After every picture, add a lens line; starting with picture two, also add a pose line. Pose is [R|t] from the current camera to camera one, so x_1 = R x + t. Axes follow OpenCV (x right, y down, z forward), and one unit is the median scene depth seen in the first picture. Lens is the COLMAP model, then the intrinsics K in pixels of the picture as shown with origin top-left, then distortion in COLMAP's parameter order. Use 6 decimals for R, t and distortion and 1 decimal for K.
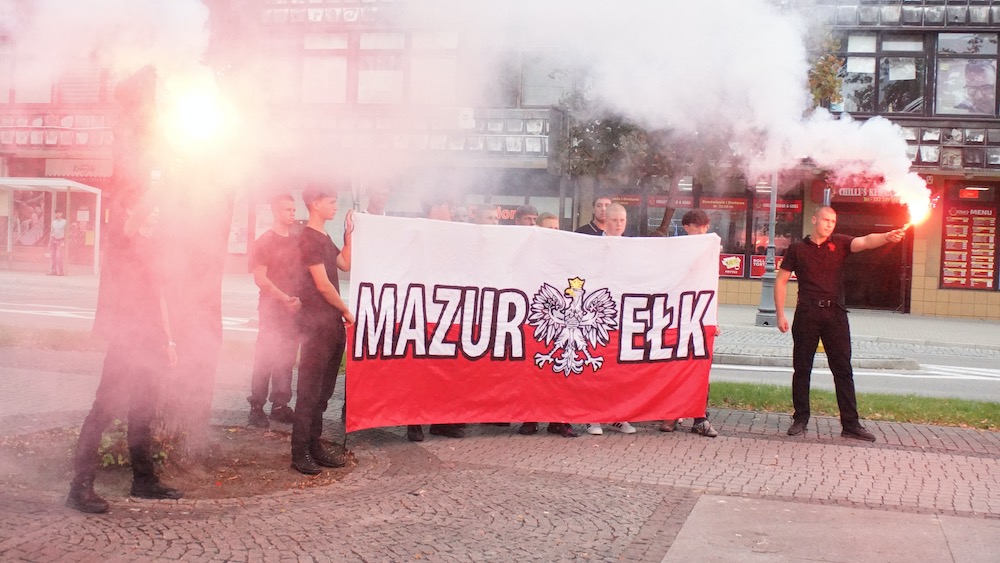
lens RADIAL K [[1161.9, 0, 500.3], [0, 1161.9, 281.7], [0, 0, 1]] dist [-0.051696, 0.000000]
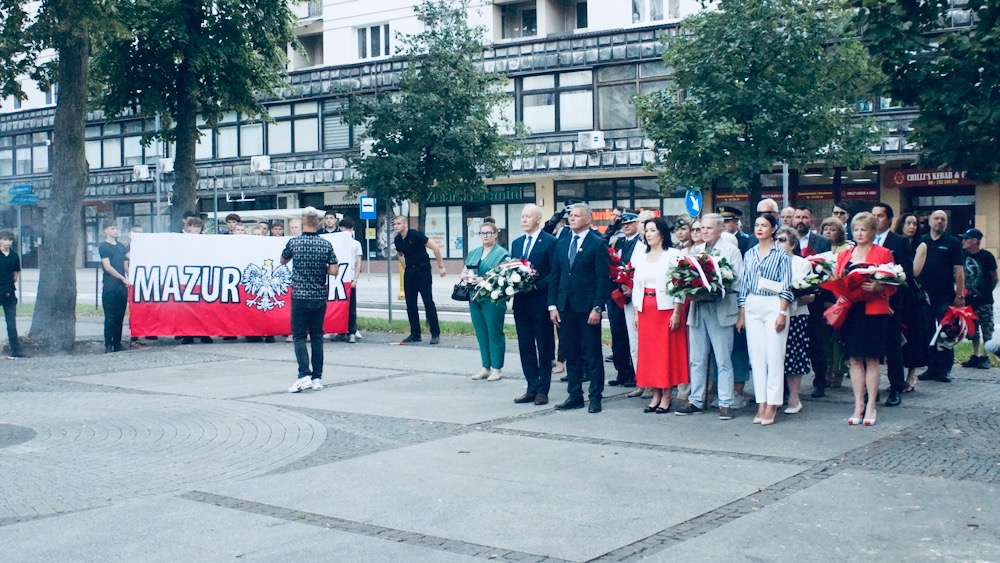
lens RADIAL K [[1161.9, 0, 499.7], [0, 1161.9, 278.8], [0, 0, 1]] dist [-0.051696, 0.000000]
pose [[0.926769, -0.037070, -0.373797, 1.156967], [0.034615, 0.999312, -0.013280, 0.068699], [0.374033, -0.000631, 0.927415, -0.631551]]
